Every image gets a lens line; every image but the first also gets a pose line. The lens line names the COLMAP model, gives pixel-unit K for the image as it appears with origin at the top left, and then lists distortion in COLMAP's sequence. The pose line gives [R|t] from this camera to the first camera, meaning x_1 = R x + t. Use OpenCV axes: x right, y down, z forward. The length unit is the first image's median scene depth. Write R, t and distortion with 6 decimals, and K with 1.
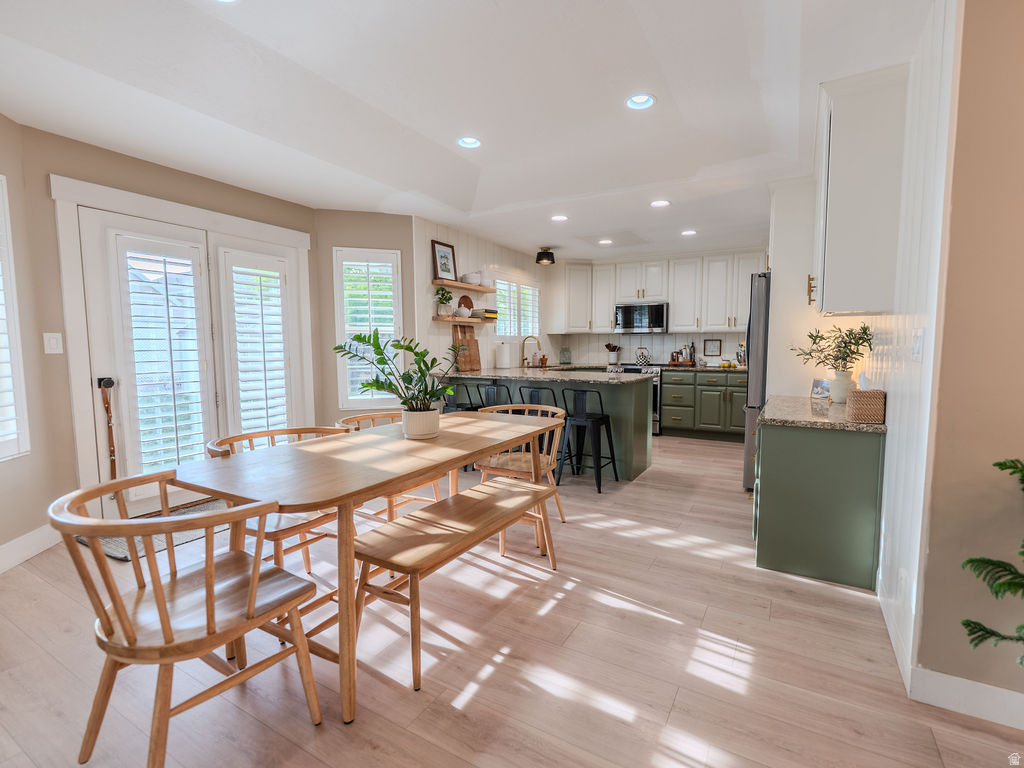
lens RADIAL K [[461.3, 0, 555.9], [0, 461.3, 384.0], [0, 0, 1]] dist [0.000625, 0.000125]
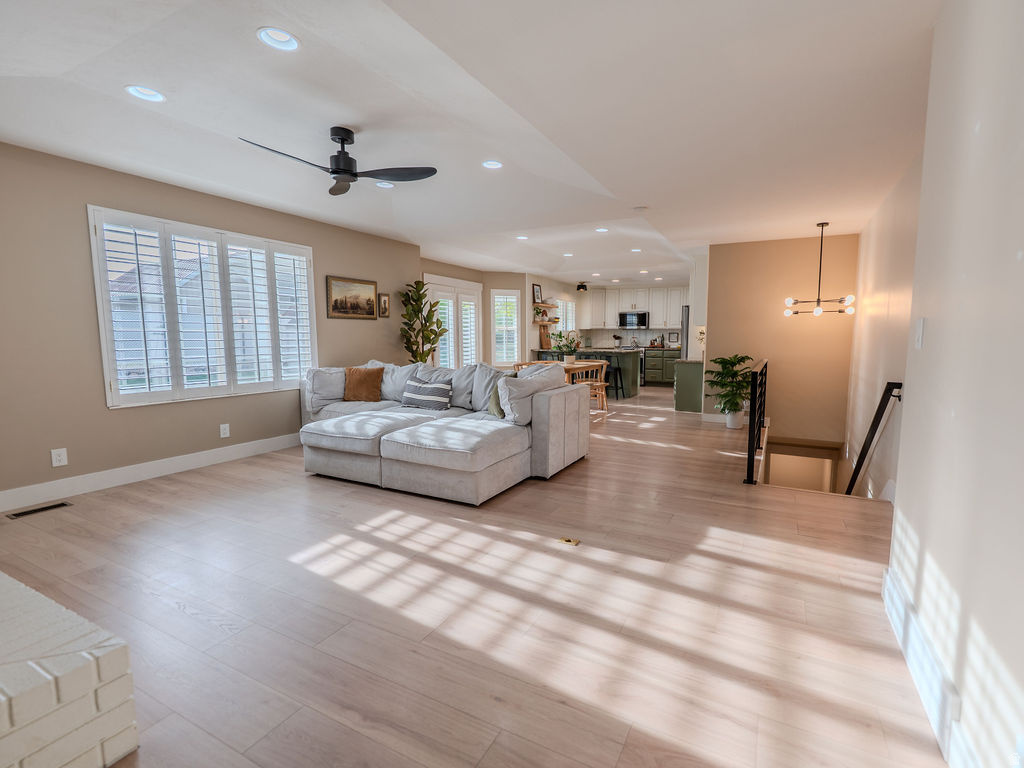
lens RADIAL K [[461.3, 0, 555.9], [0, 461.3, 384.0], [0, 0, 1]] dist [0.000625, 0.000125]
pose [[0.999625, -0.000498, 0.027392, -0.199730], [-0.000036, 0.999810, 0.019488, 0.081195], [-0.027397, -0.019482, 0.999435, -0.940581]]
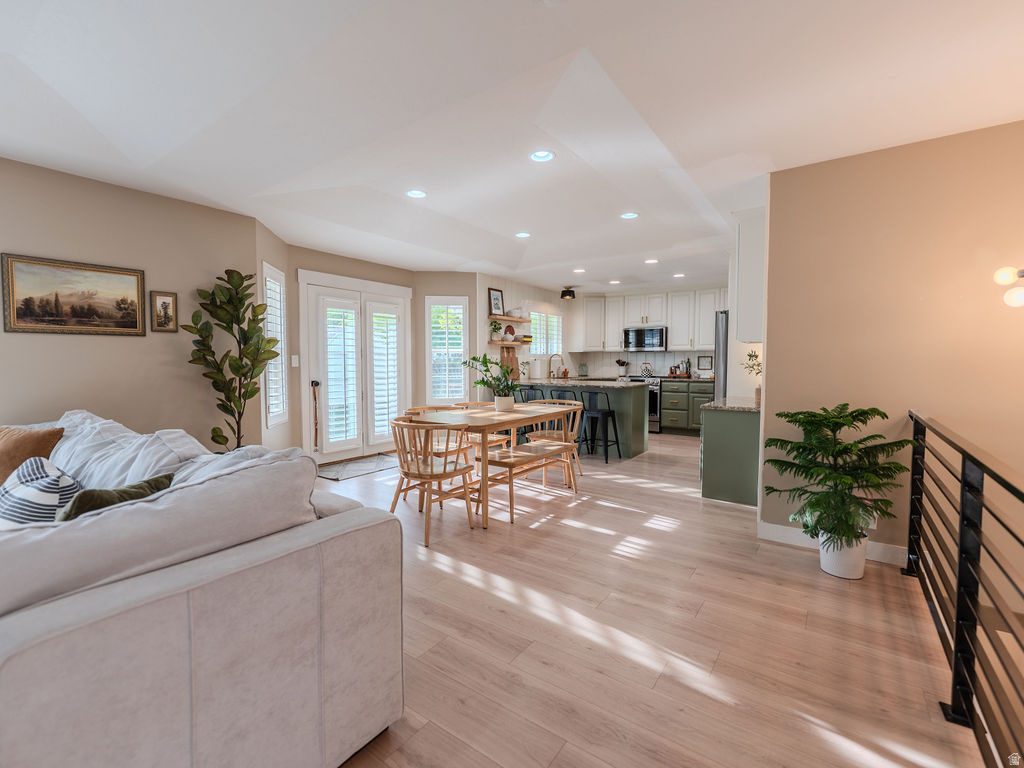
lens RADIAL K [[459.6, 0, 502.8], [0, 459.6, 385.0], [0, 0, 1]] dist [0.005723, -0.000225]
pose [[0.988394, 0.005812, -0.151799, -0.006841], [-0.010547, 0.999482, -0.030406, 0.027753], [0.151544, 0.031655, 0.987944, -0.348001]]
